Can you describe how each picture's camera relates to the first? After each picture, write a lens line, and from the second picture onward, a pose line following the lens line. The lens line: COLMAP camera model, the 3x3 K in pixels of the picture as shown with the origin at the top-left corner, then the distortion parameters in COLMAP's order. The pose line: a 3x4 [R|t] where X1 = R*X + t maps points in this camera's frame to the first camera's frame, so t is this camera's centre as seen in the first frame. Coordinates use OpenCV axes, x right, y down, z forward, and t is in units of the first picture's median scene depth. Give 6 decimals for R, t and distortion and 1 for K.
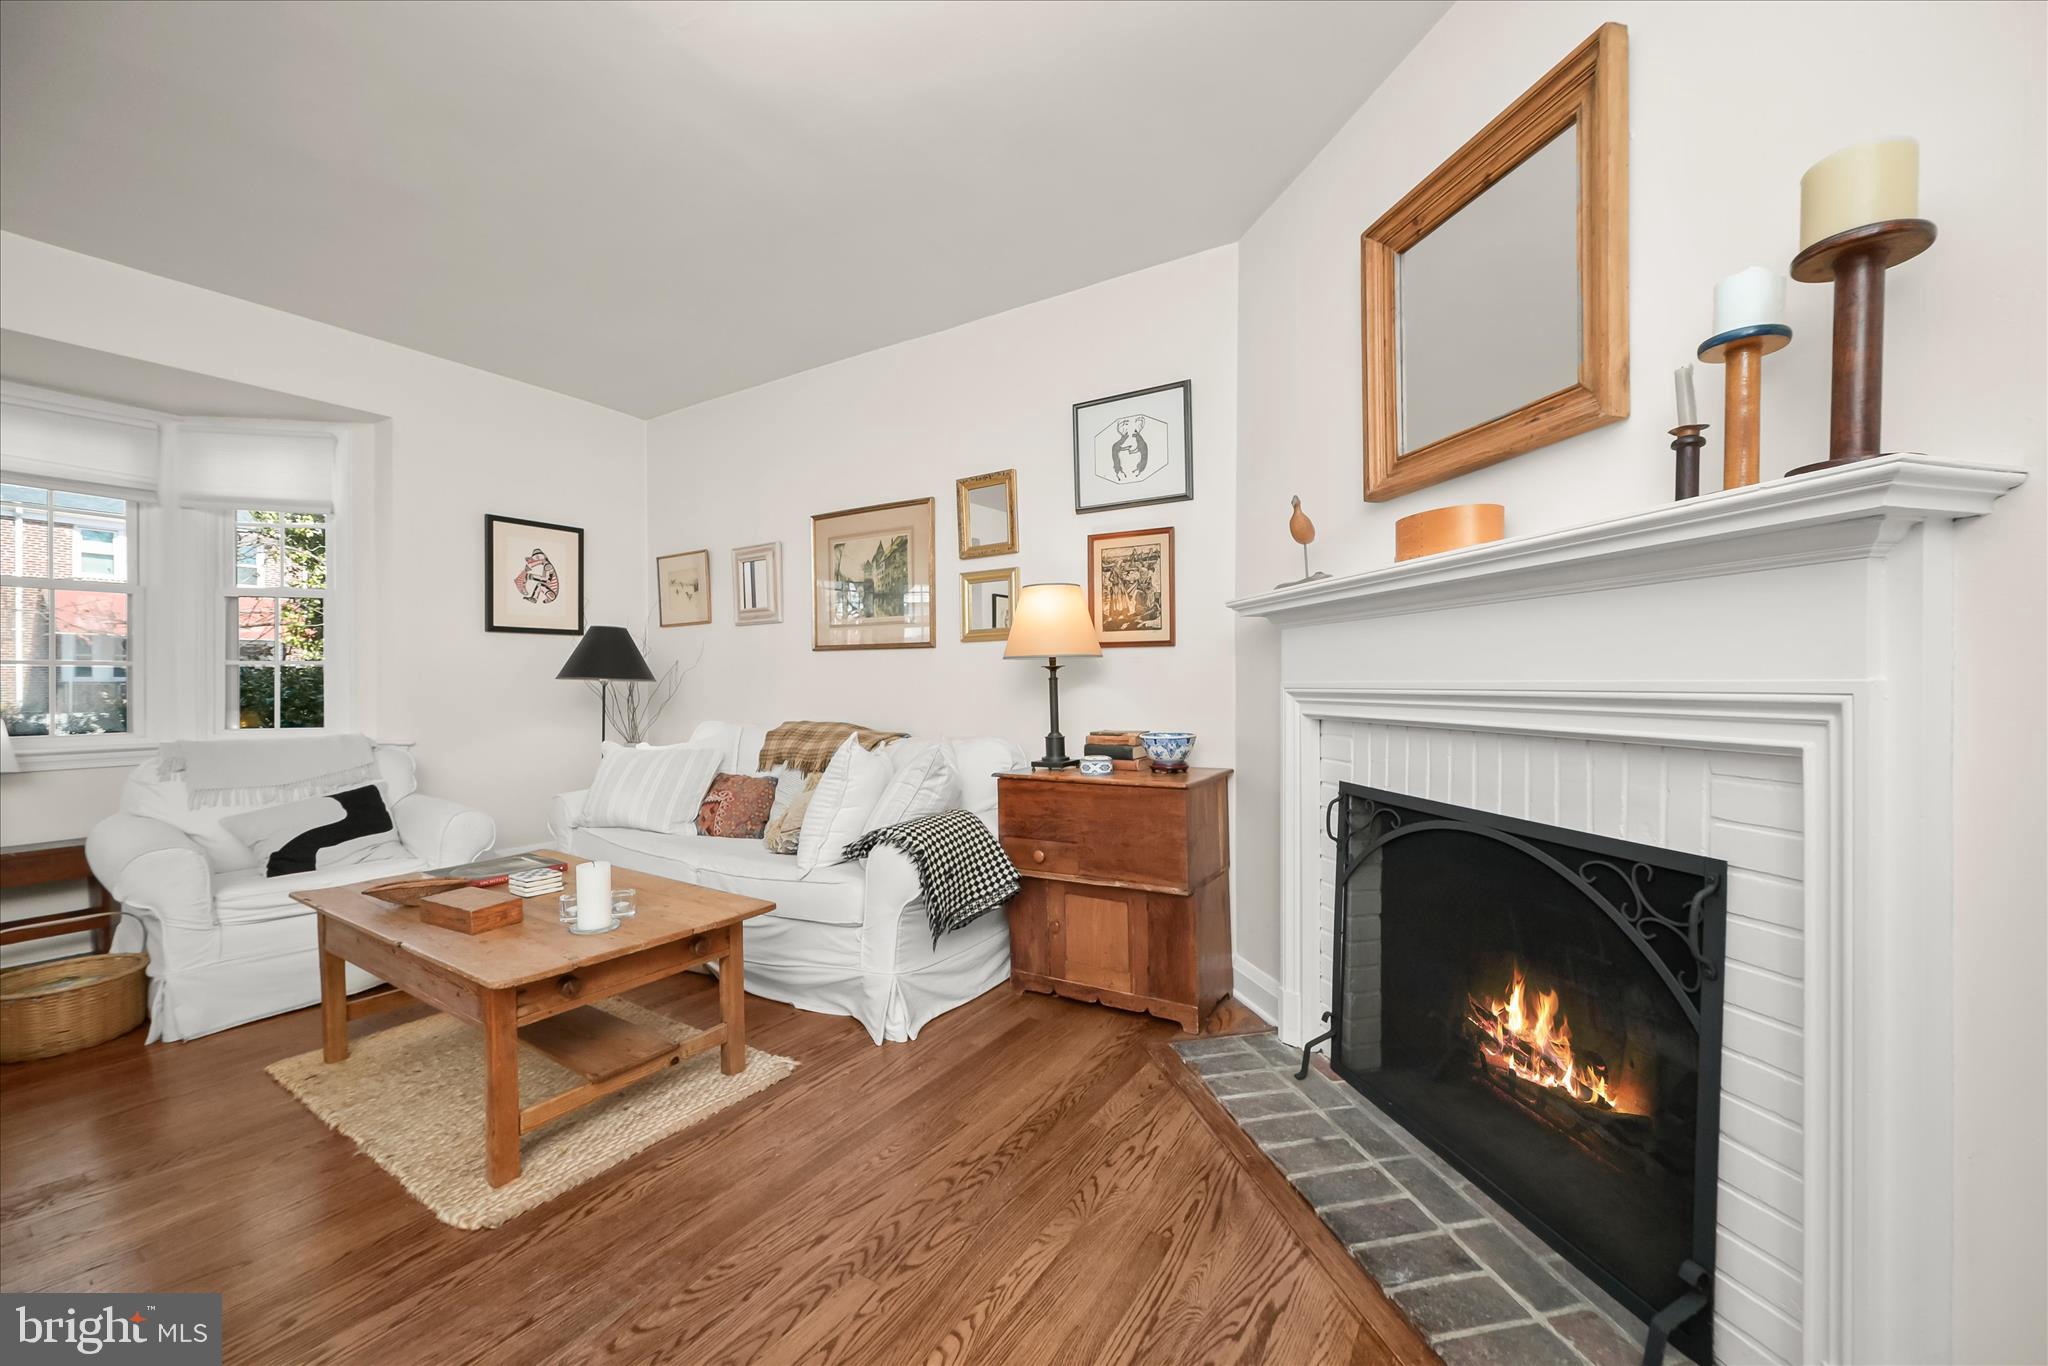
lens RADIAL K [[800.3, 0, 1024.0], [0, 800.3, 683.0], [0, 0, 1]] dist [-0.000904, -0.000152]
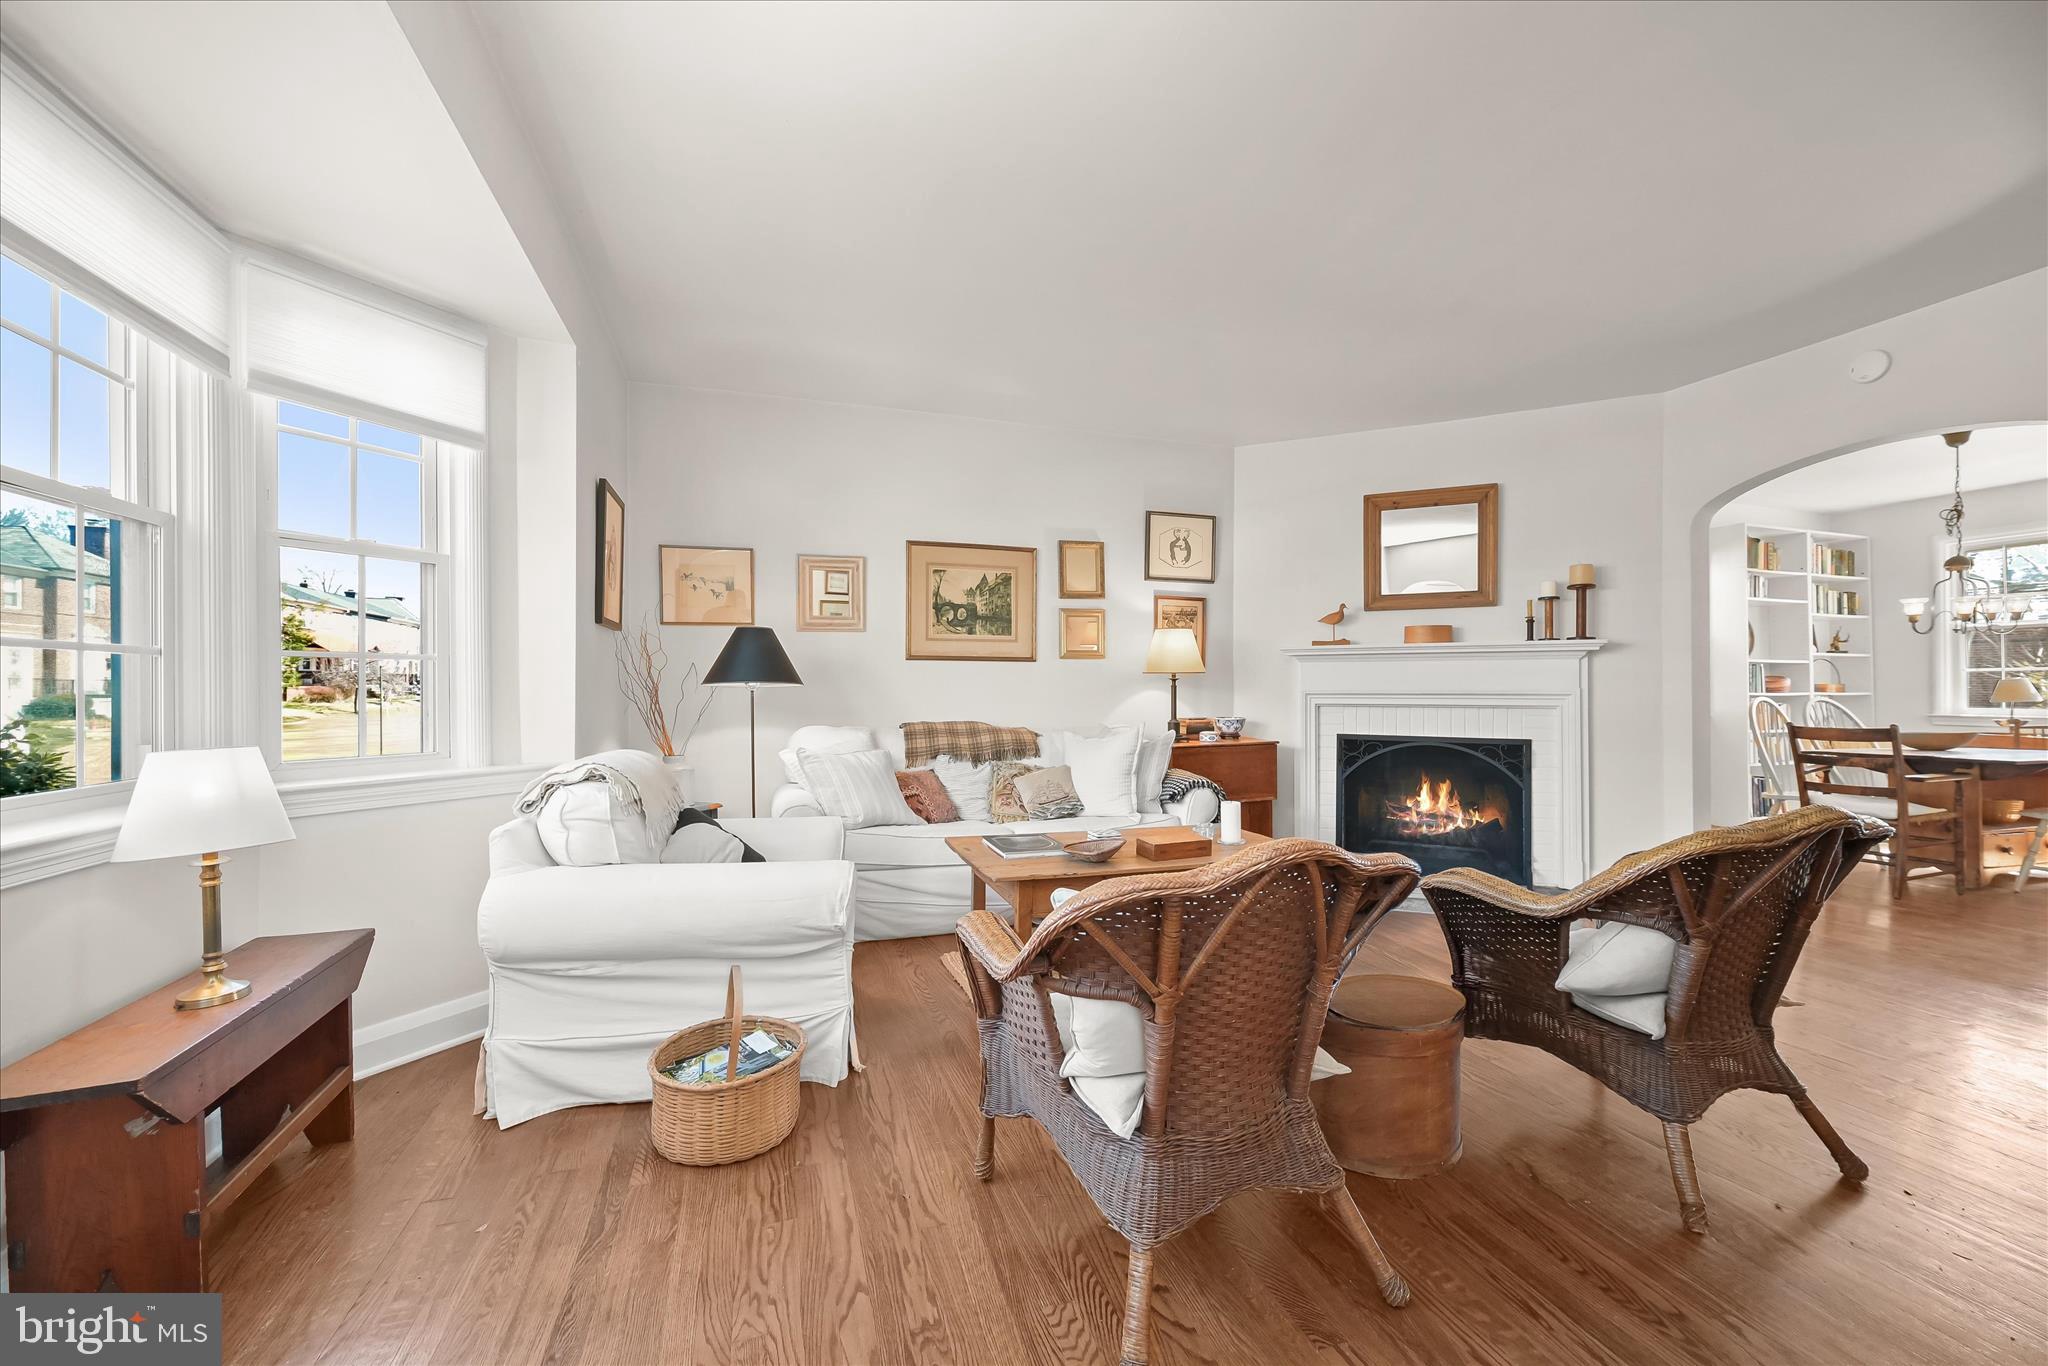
lens RADIAL K [[821.9, 0, 1012.2], [0, 821.9, 680.8], [0, 0, 1]] dist [-0.000933, 0.000217]
pose [[0.638523, 0.010550, 0.769530, -1.556125], [-0.003394, 0.999935, -0.010893, 0.003476], [-0.769595, 0.004343, 0.638517, 0.207082]]
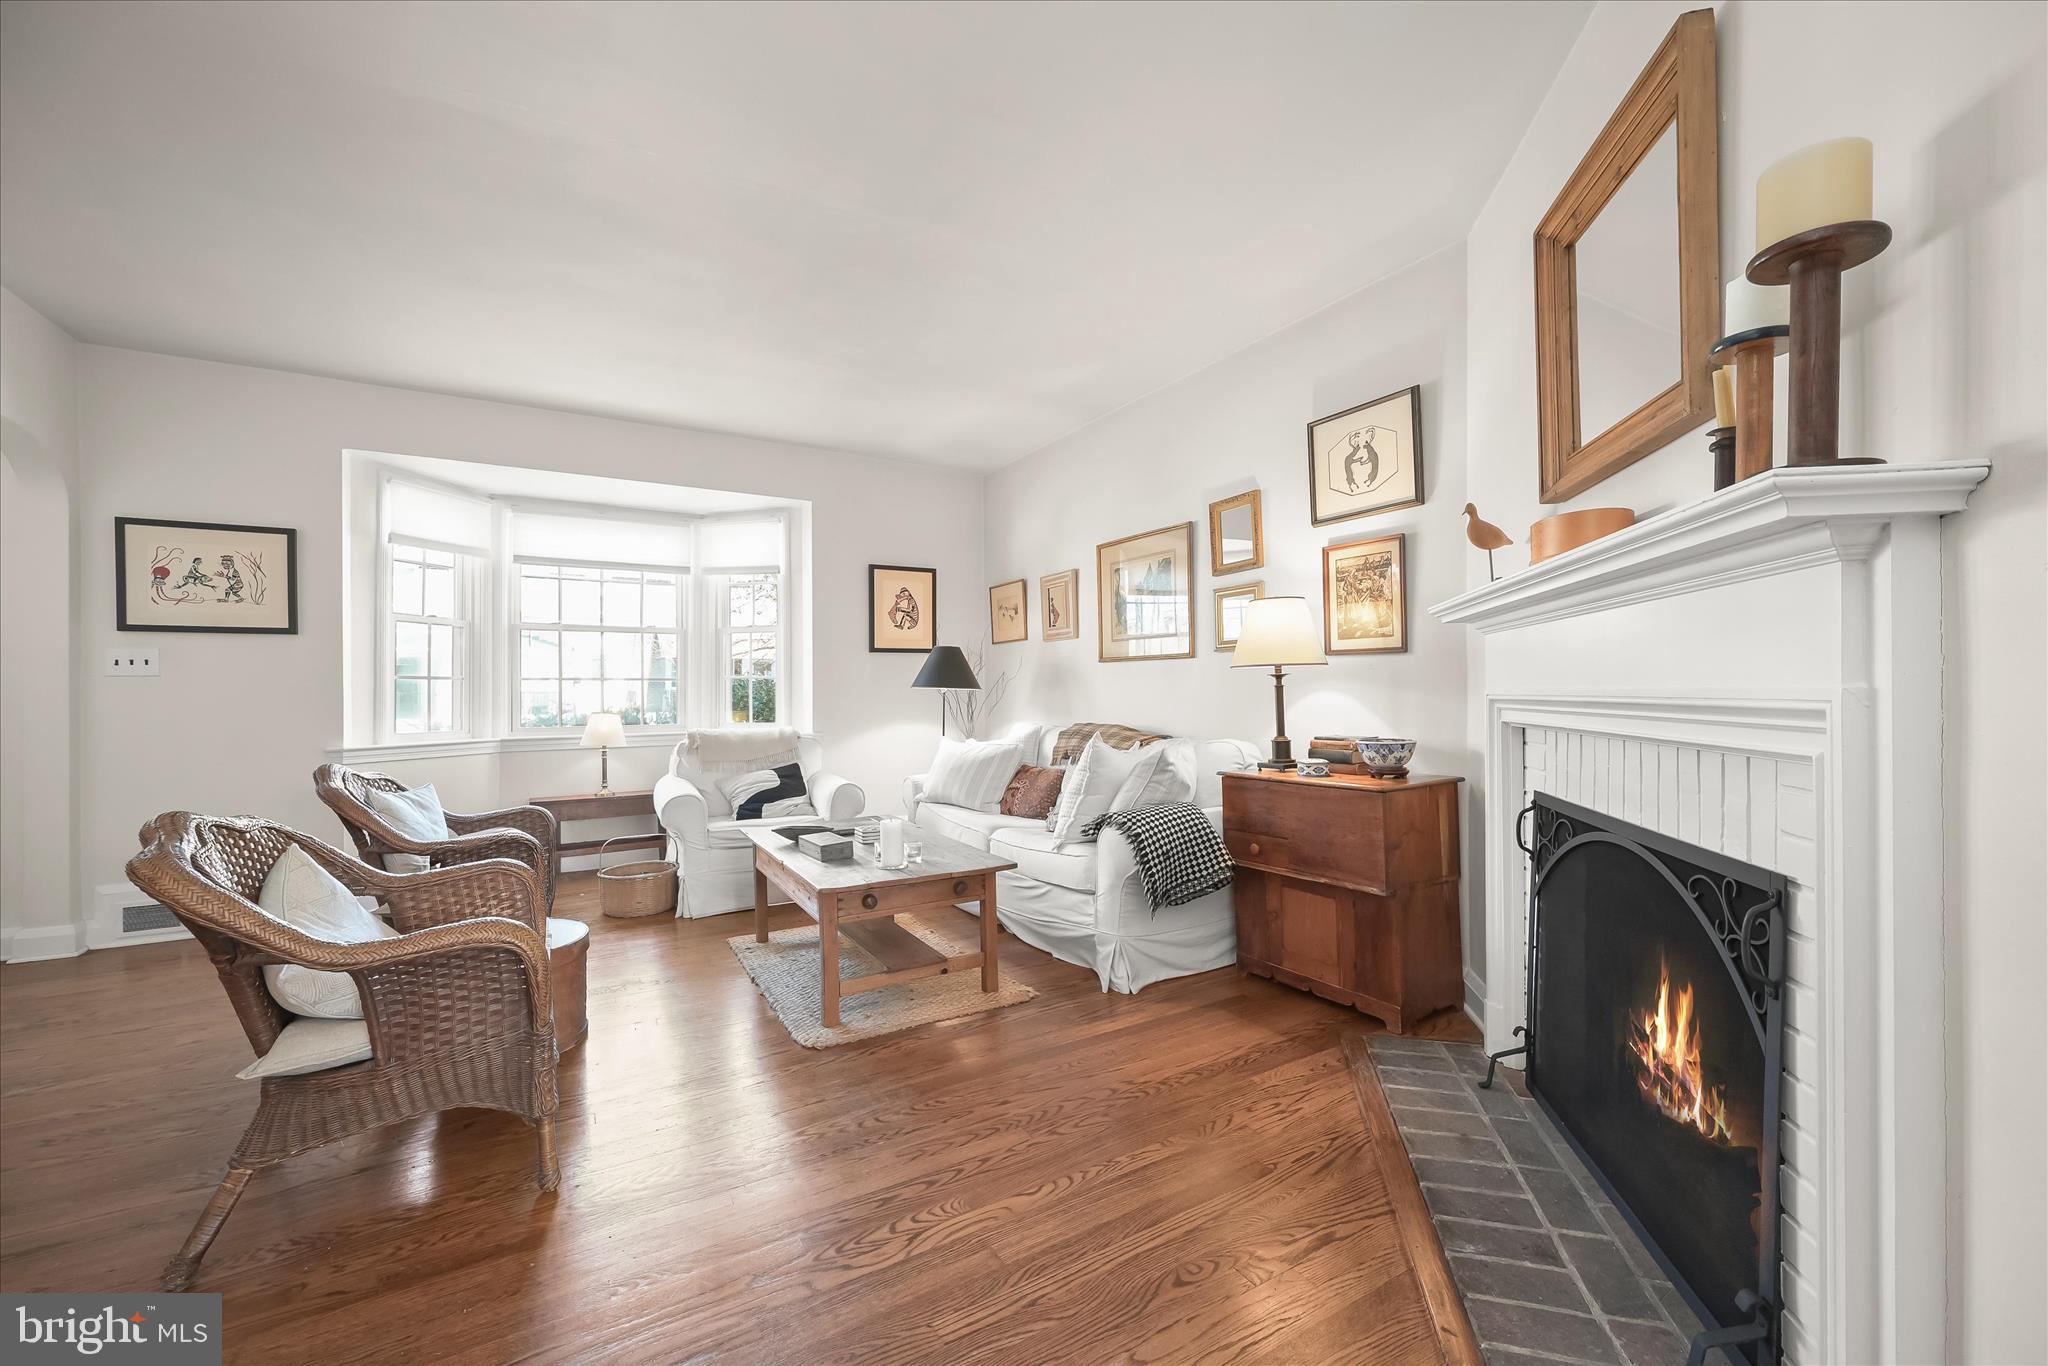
lens RADIAL K [[804.3, 0, 1025.0], [0, 804.3, 688.9], [0, 0, 1]] dist [-0.000806, -0.000021]
pose [[0.894706, -0.003634, -0.446640, 0.229359], [0.003205, 0.999993, -0.001715, -0.000907], [0.446644, 0.000102, 0.894712, -0.120249]]
